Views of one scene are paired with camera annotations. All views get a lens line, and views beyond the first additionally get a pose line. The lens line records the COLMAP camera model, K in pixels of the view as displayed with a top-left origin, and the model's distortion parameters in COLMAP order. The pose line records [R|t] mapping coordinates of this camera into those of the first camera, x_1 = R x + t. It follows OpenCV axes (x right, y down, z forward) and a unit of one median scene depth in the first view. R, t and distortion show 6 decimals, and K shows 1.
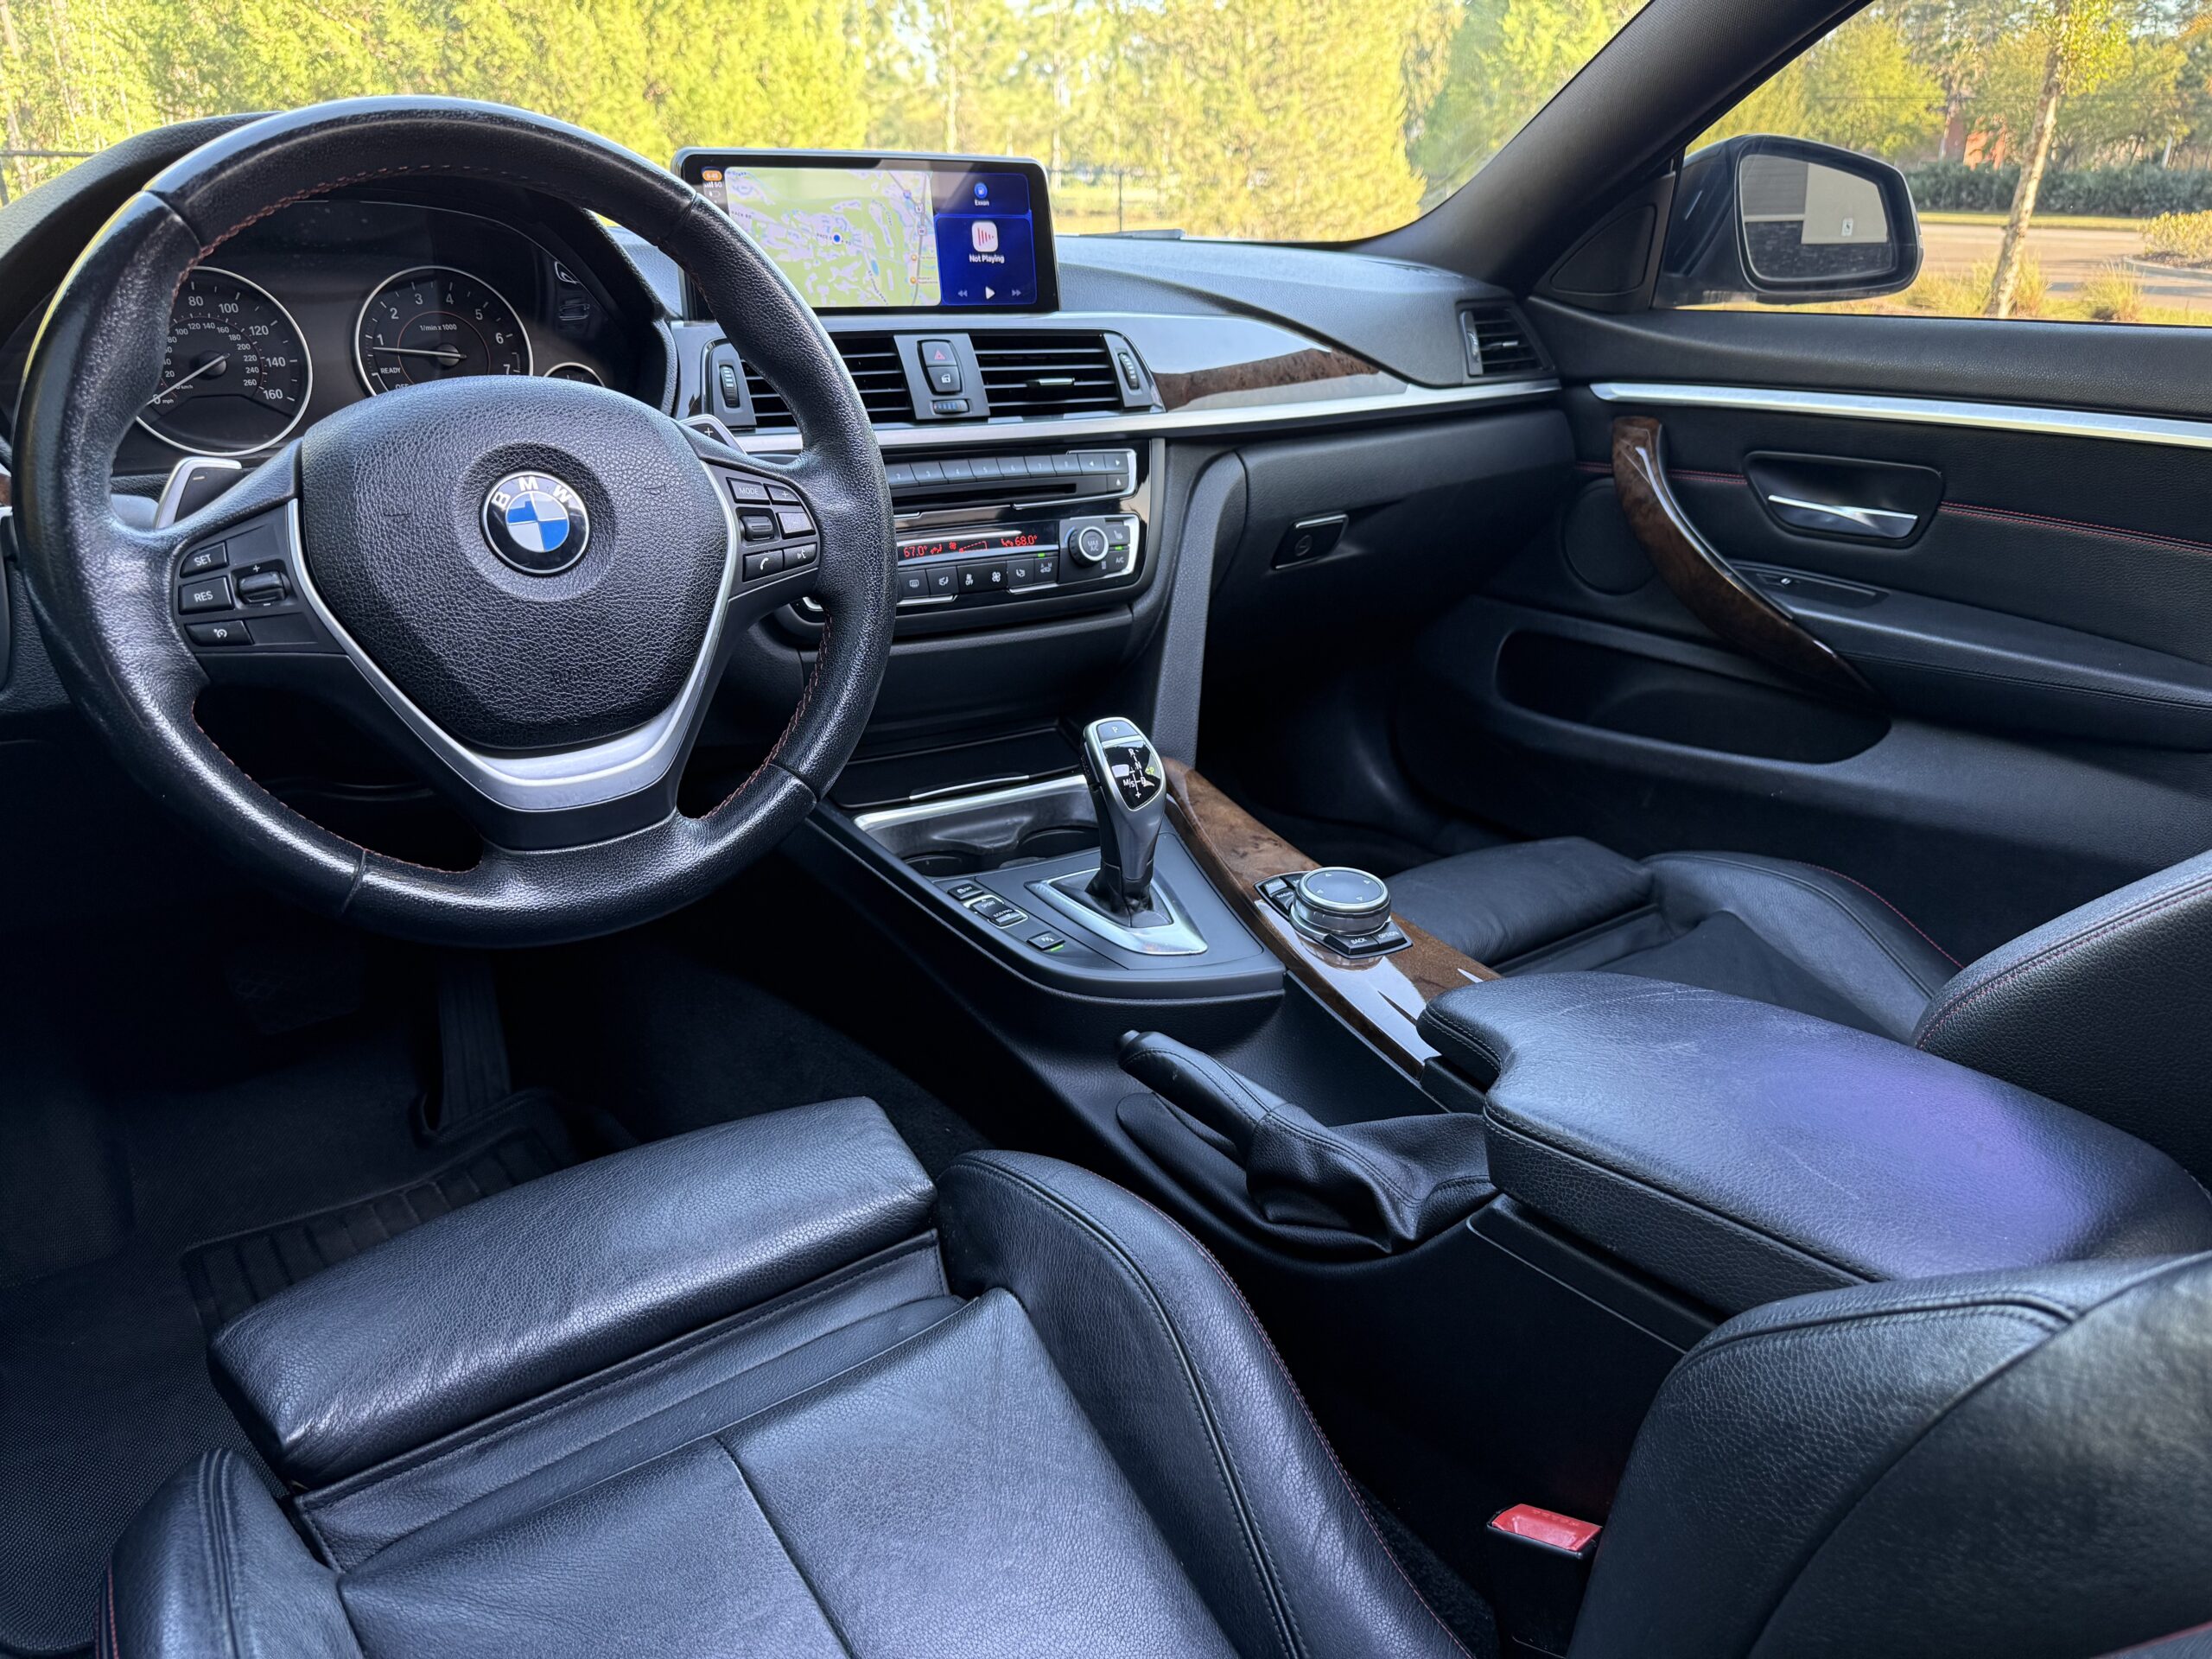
lens RADIAL K [[1586.7, 0, 1105.6], [0, 1586.7, 838.7], [0, 0, 1]] dist [0.038518, -0.057336]
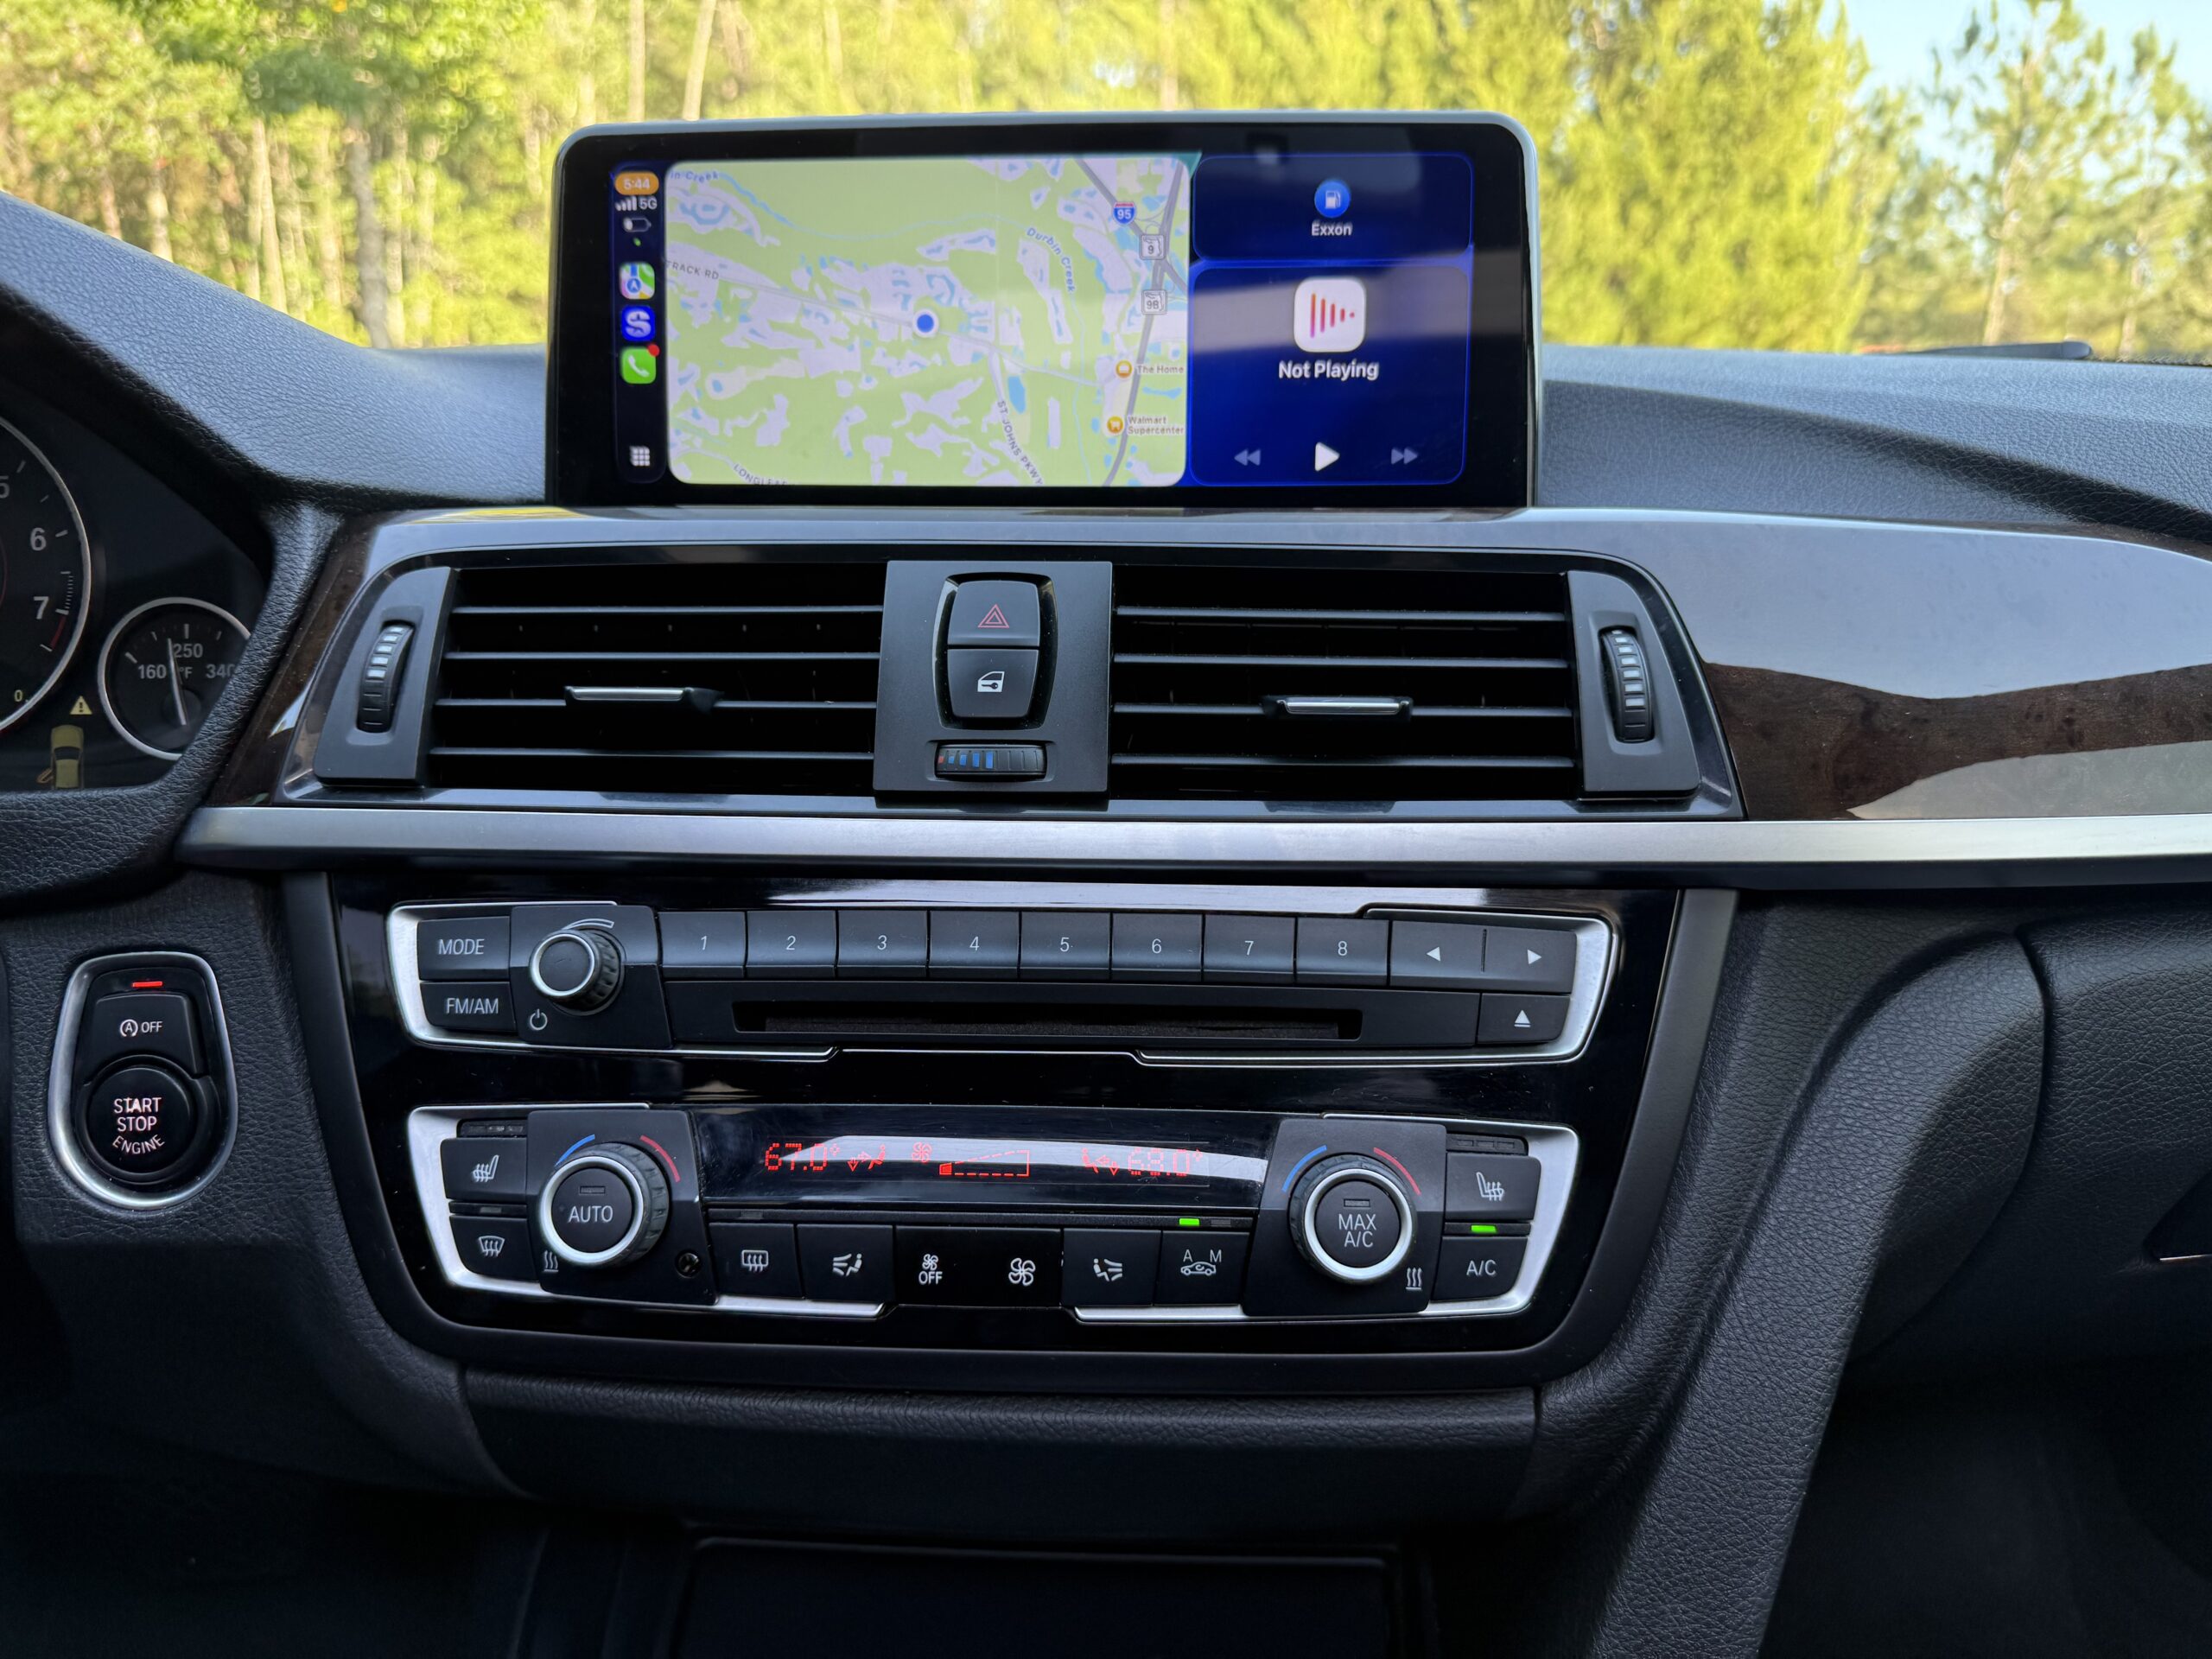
lens RADIAL K [[1586.7, 0, 1109.6], [0, 1586.7, 848.4], [0, 0, 1]] dist [0.038518, -0.057336]
pose [[0.837270, 0.134058, -0.530101, 0.104091], [-0.190535, 0.980246, -0.053046, -0.226646], [0.512518, 0.145416, 0.846274, 0.683221]]
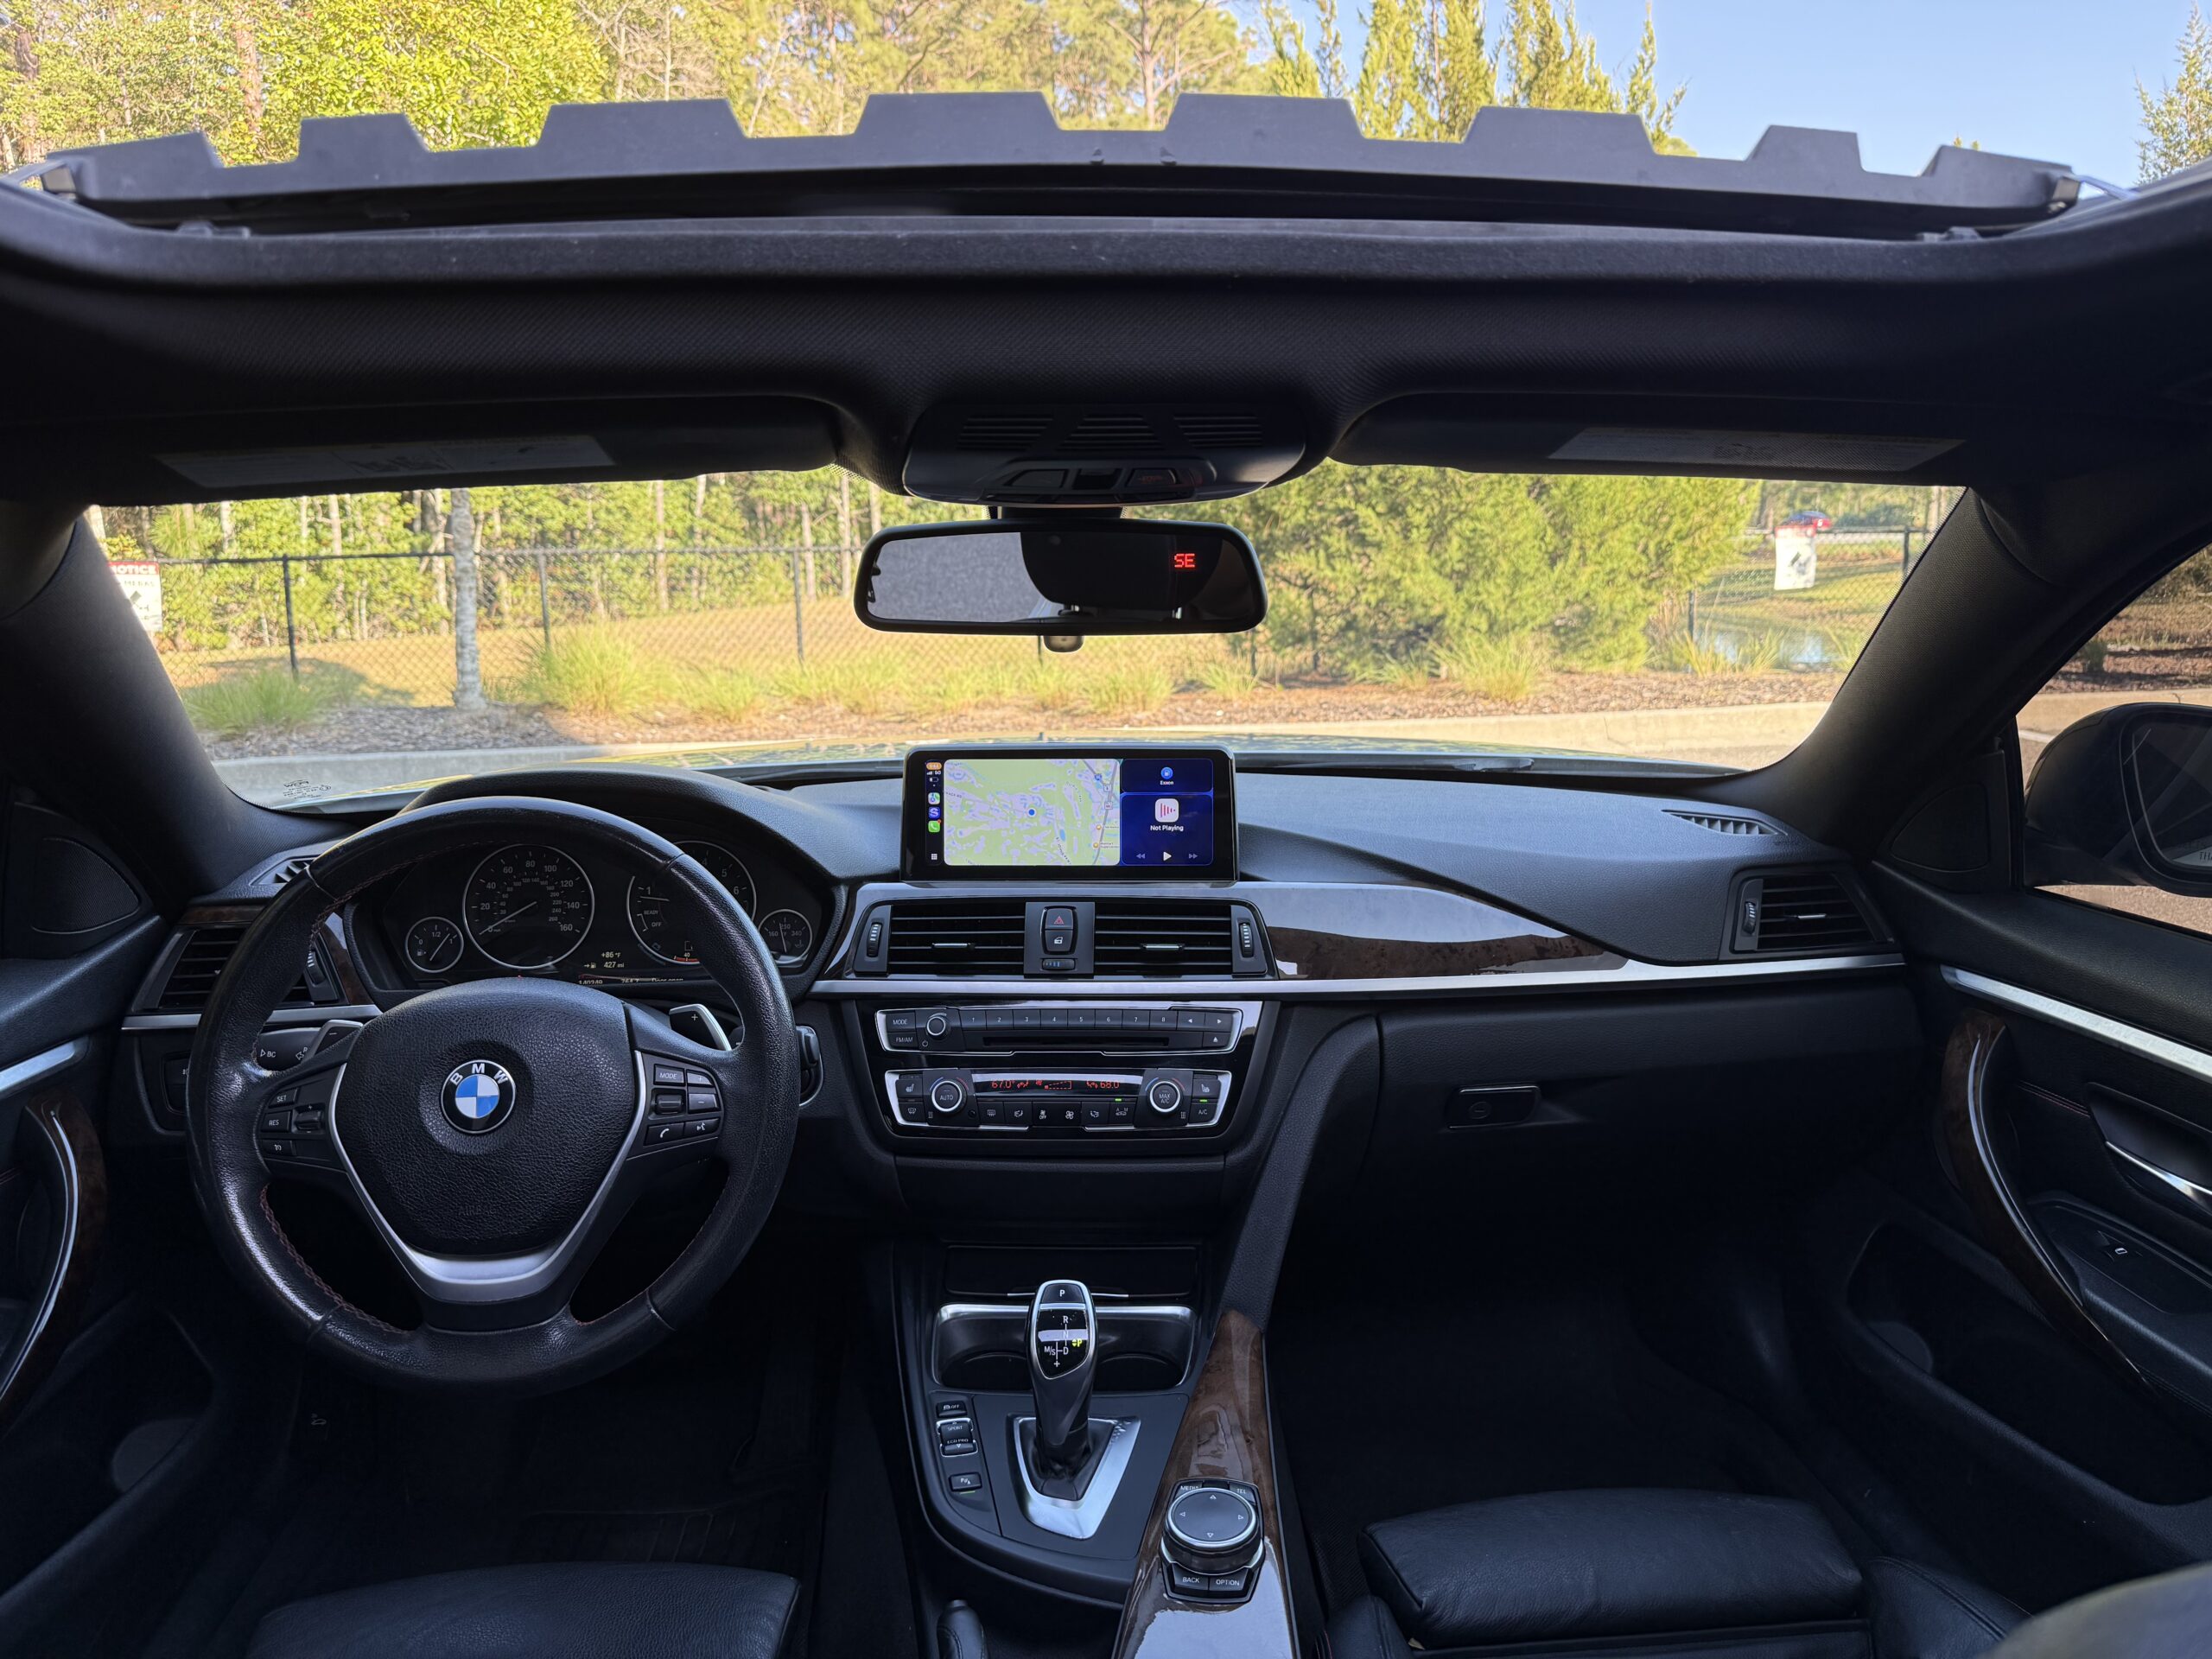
lens RADIAL K [[1586.7, 0, 1111.6], [0, 1586.7, 830.4], [0, 0, 1]] dist [0.038518, -0.057336]
pose [[0.839622, 0.076907, -0.537699, 0.517252], [-0.182723, 0.972223, -0.146267, -0.194352], [0.511514, 0.221059, 0.830353, 0.038284]]
